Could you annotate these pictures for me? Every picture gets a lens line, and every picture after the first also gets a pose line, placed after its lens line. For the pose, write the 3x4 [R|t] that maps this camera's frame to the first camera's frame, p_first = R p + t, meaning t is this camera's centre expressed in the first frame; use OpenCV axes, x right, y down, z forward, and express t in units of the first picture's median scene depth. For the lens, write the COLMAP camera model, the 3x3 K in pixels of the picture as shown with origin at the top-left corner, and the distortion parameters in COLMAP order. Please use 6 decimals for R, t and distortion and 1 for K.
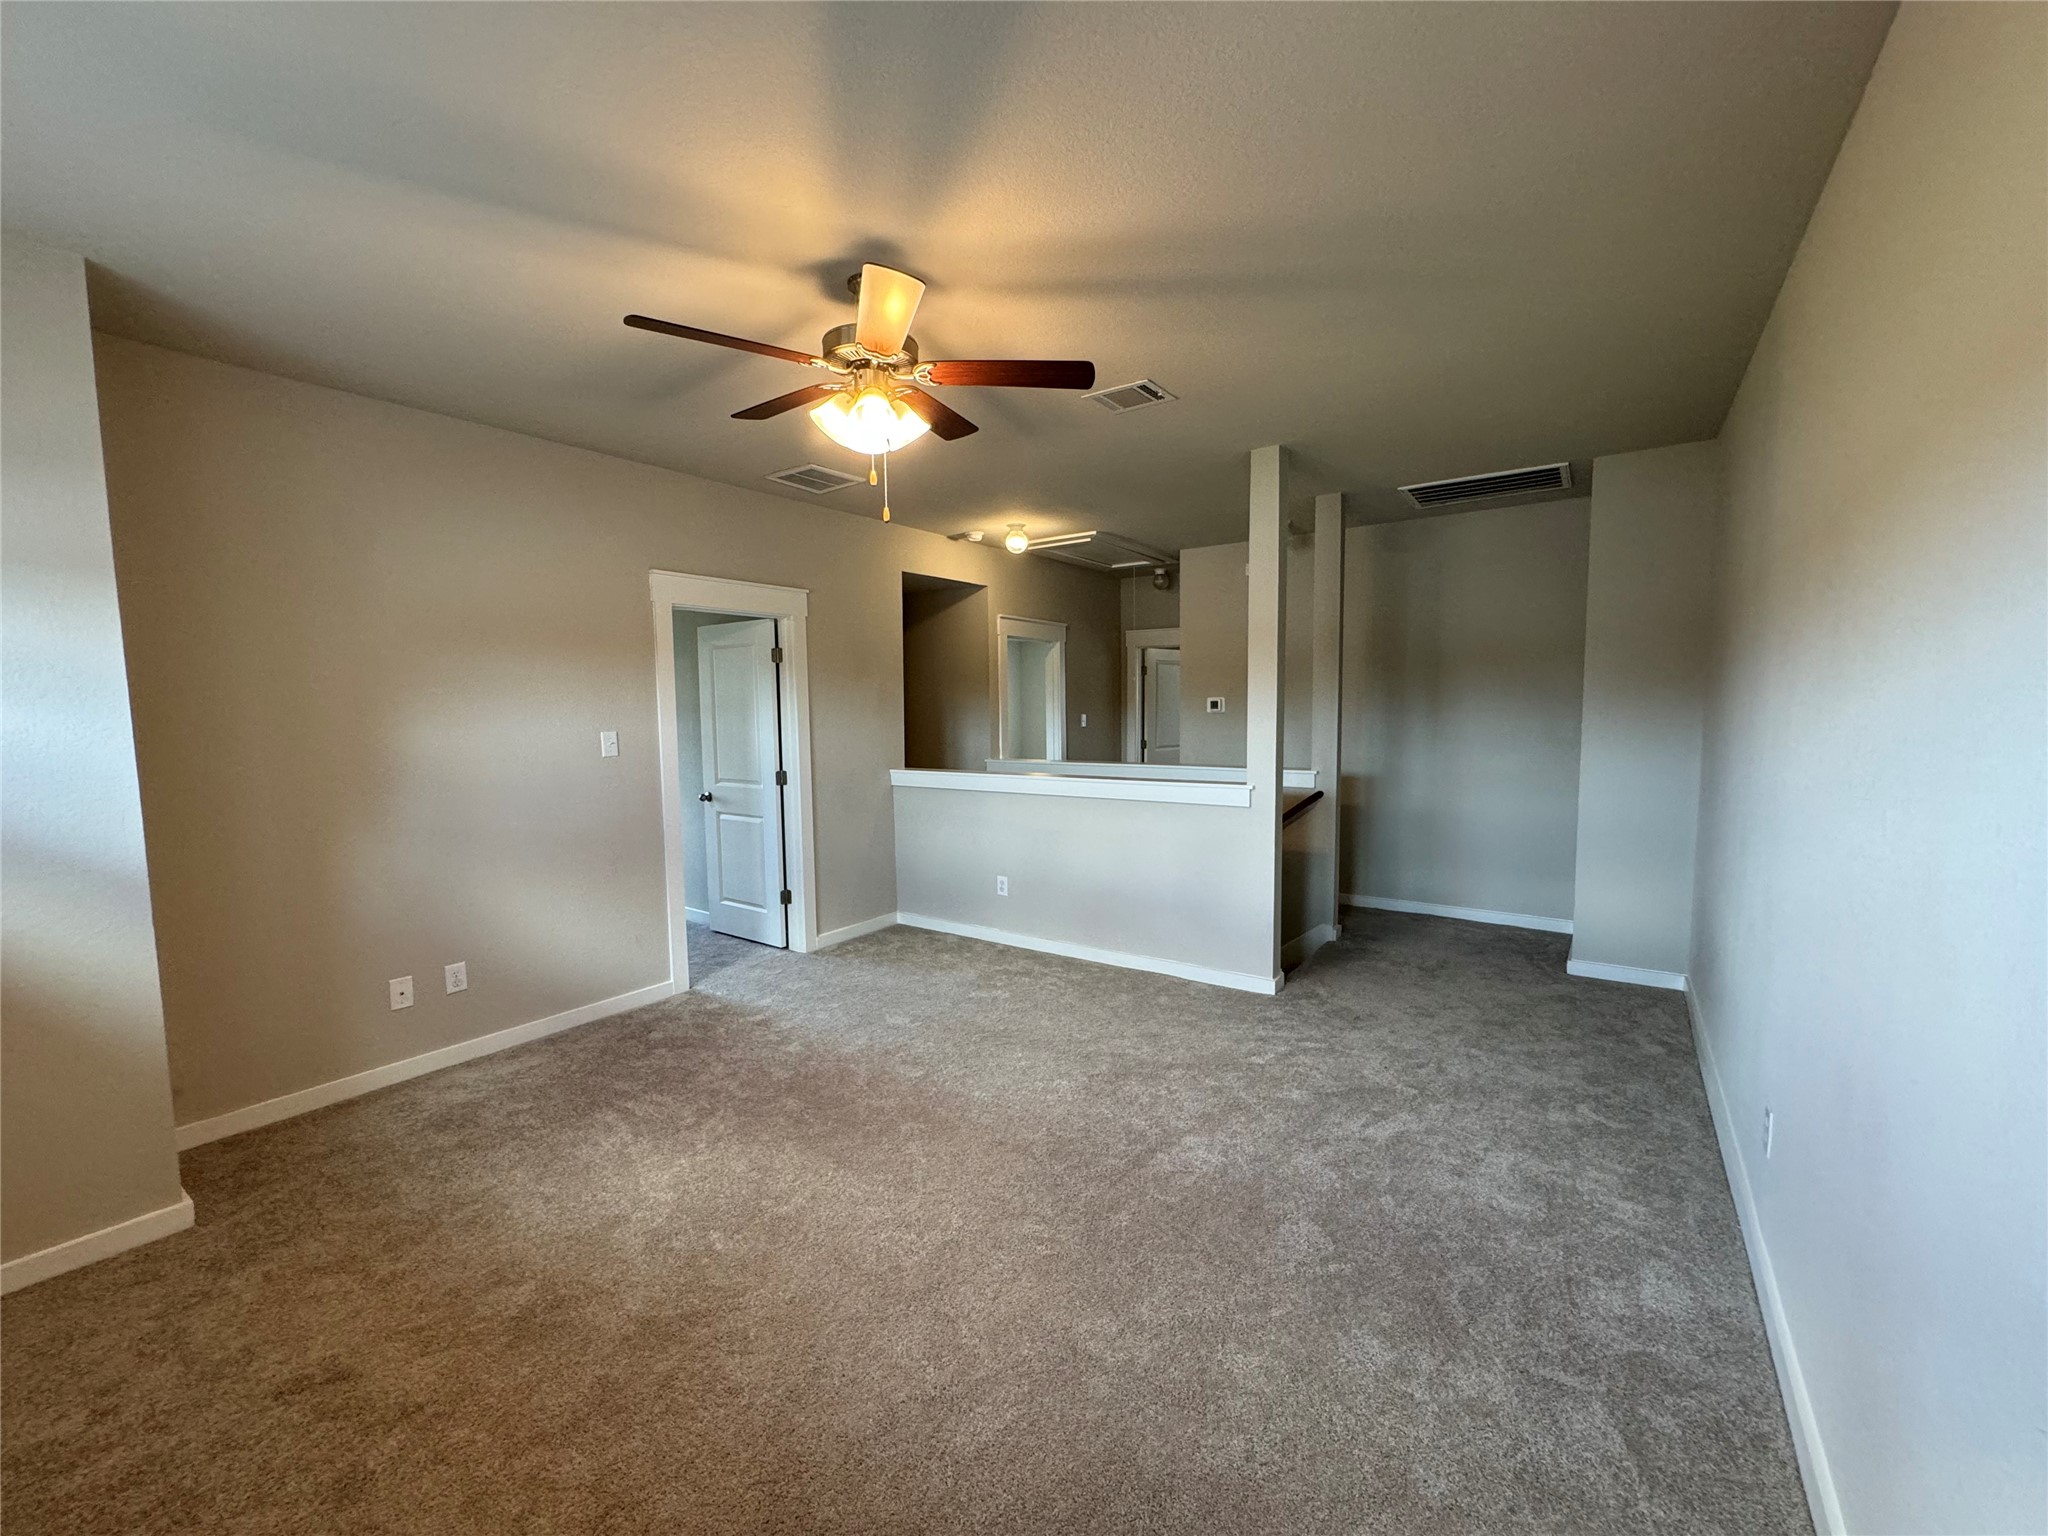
lens RADIAL K [[810.7, 0, 1030.6], [0, 810.7, 767.0], [0, 0, 1]] dist [0.000972, -0.000194]
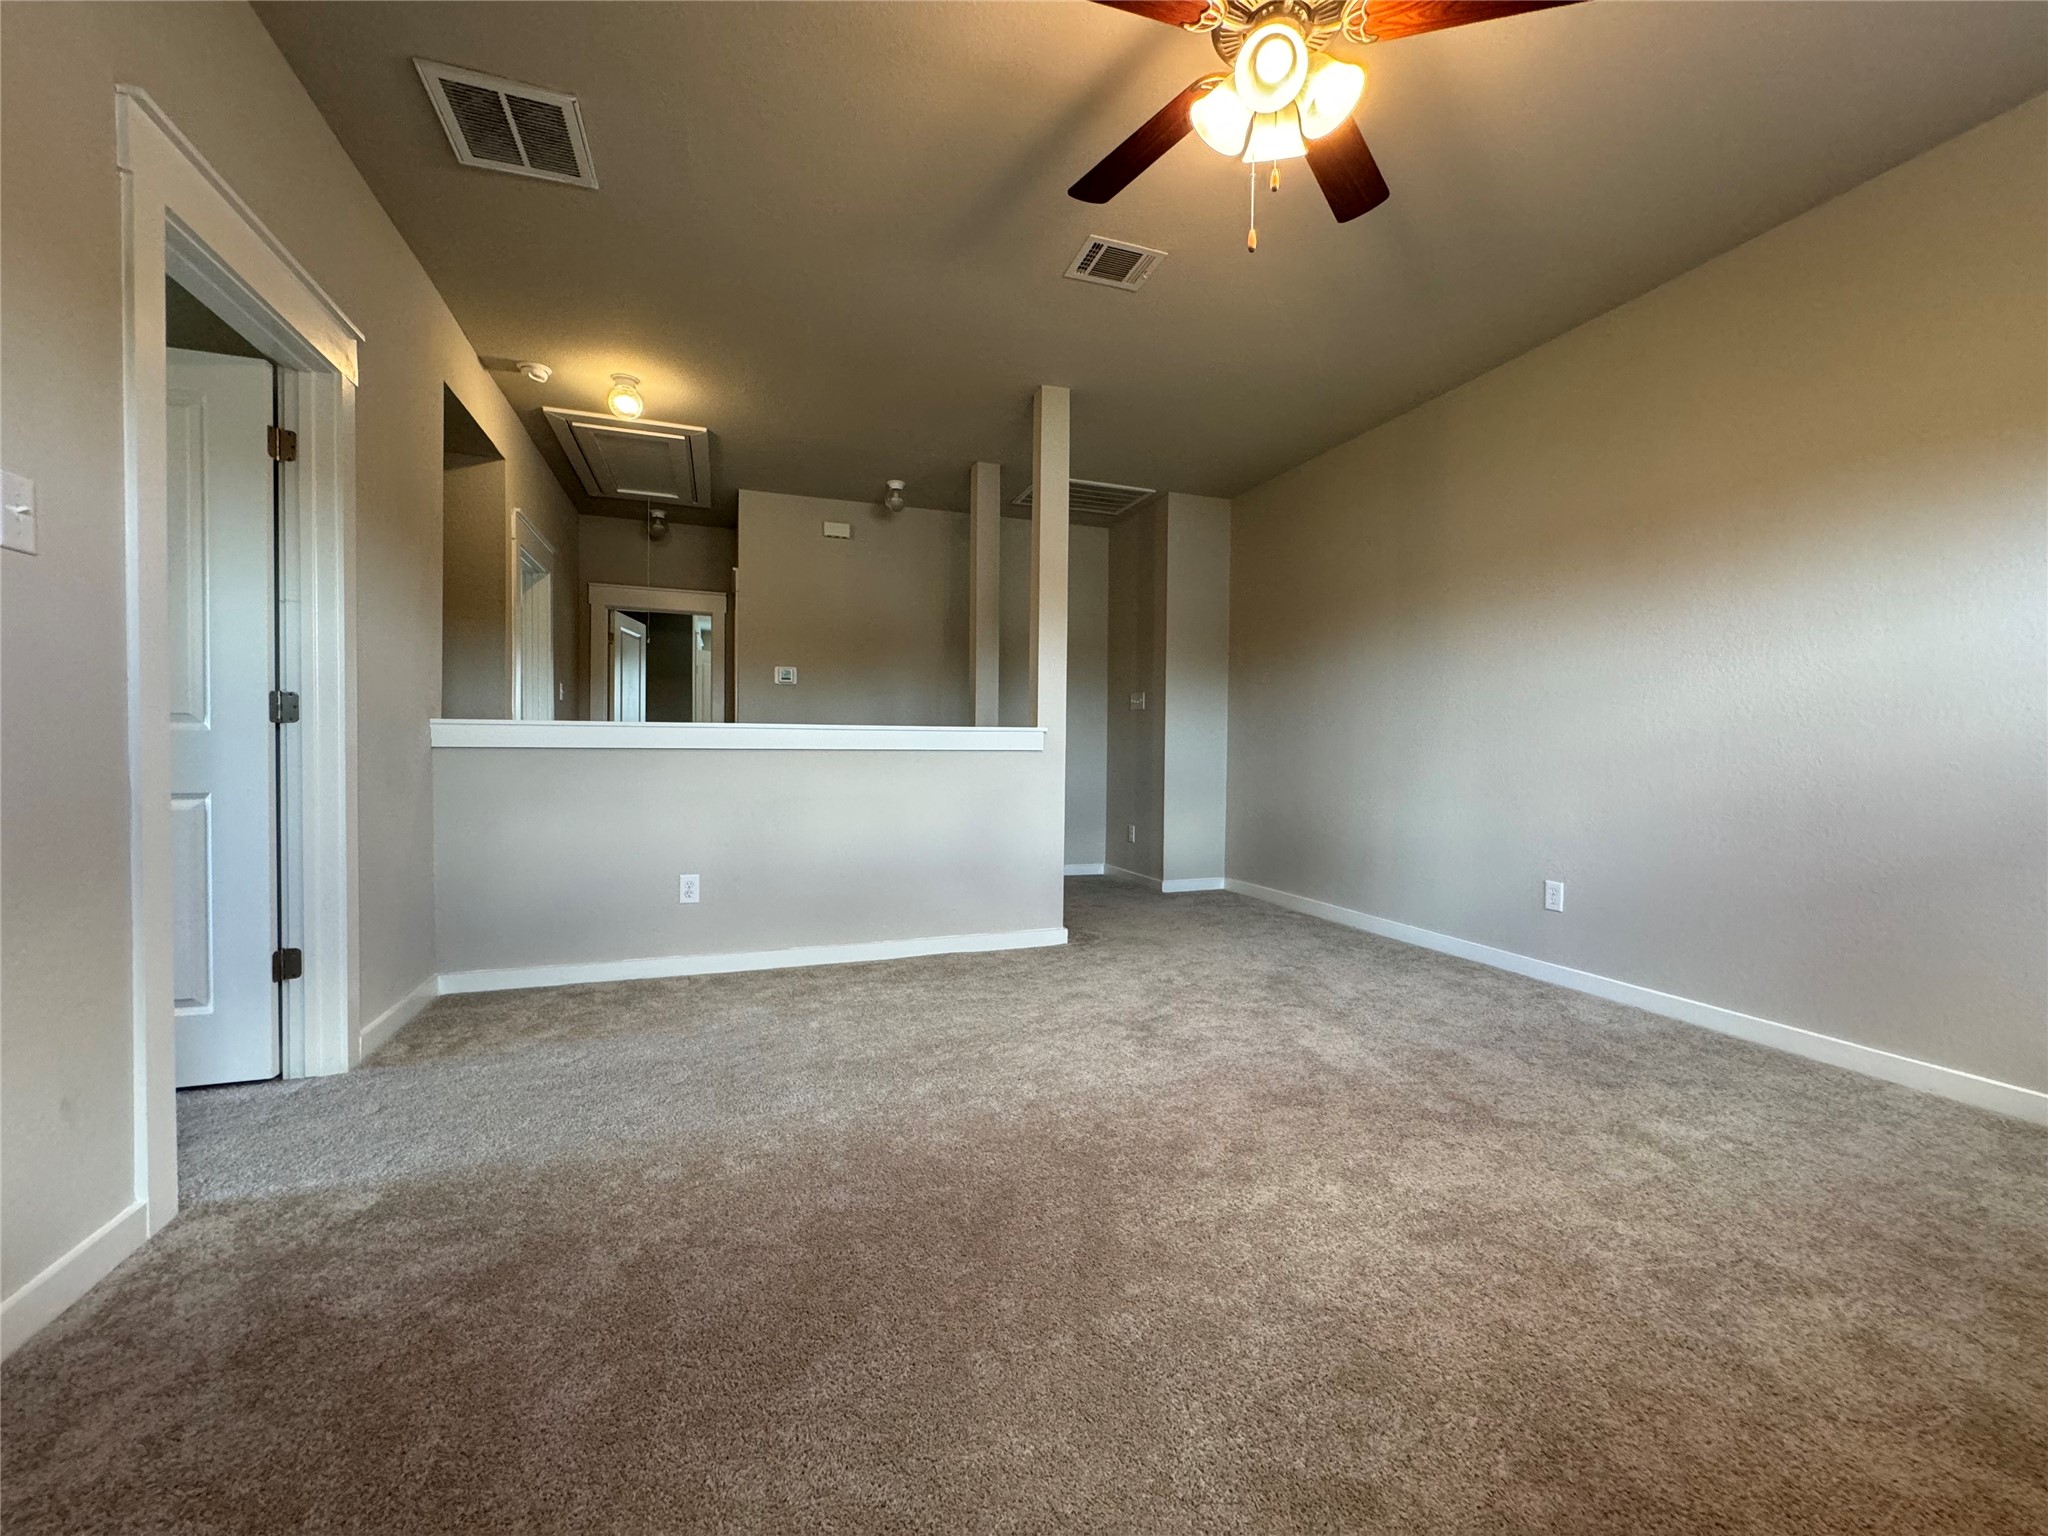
lens RADIAL K [[810.7, 0, 1030.6], [0, 810.7, 767.0], [0, 0, 1]] dist [0.000972, -0.000194]
pose [[0.584291, -0.000361, 0.811544, -0.441184], [0.046180, 0.998394, -0.032805, 0.084339], [-0.810230, 0.056645, 0.583369, 0.386841]]
